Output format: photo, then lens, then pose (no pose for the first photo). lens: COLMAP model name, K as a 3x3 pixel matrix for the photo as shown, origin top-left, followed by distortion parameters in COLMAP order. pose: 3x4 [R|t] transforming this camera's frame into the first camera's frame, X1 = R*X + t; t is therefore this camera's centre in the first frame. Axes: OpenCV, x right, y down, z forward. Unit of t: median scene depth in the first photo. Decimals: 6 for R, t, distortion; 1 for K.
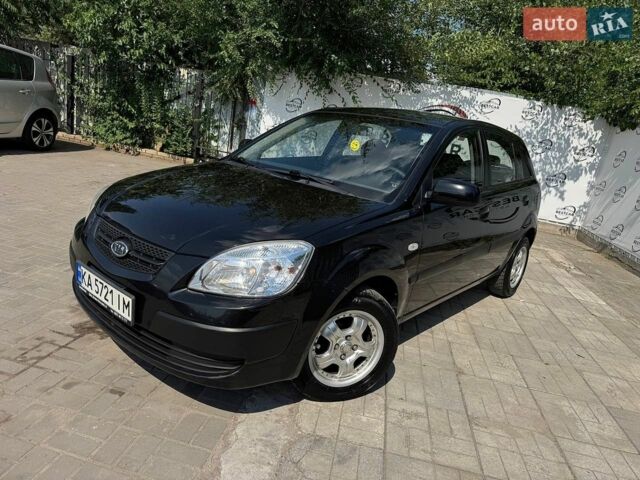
lens RADIAL K [[452.2, 0, 320.0], [0, 452.2, 240.0], [0, 0, 1]] dist [0.054253, -0.072943]
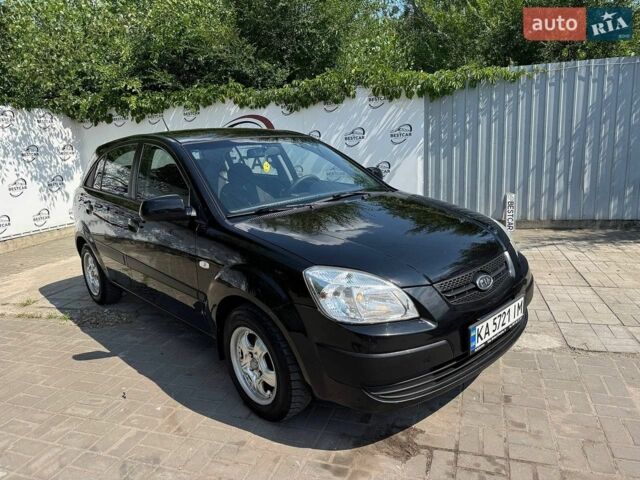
lens RADIAL K [[439.8, 0, 322.5], [0, 439.8, 251.0], [0, 0, 1]] dist [0.048778, -0.073323]
pose [[0.126092, -0.384164, 0.914614, -0.960932], [0.323314, 0.887546, 0.328221, -0.359527], [-0.937853, 0.254322, 0.236118, 0.749826]]
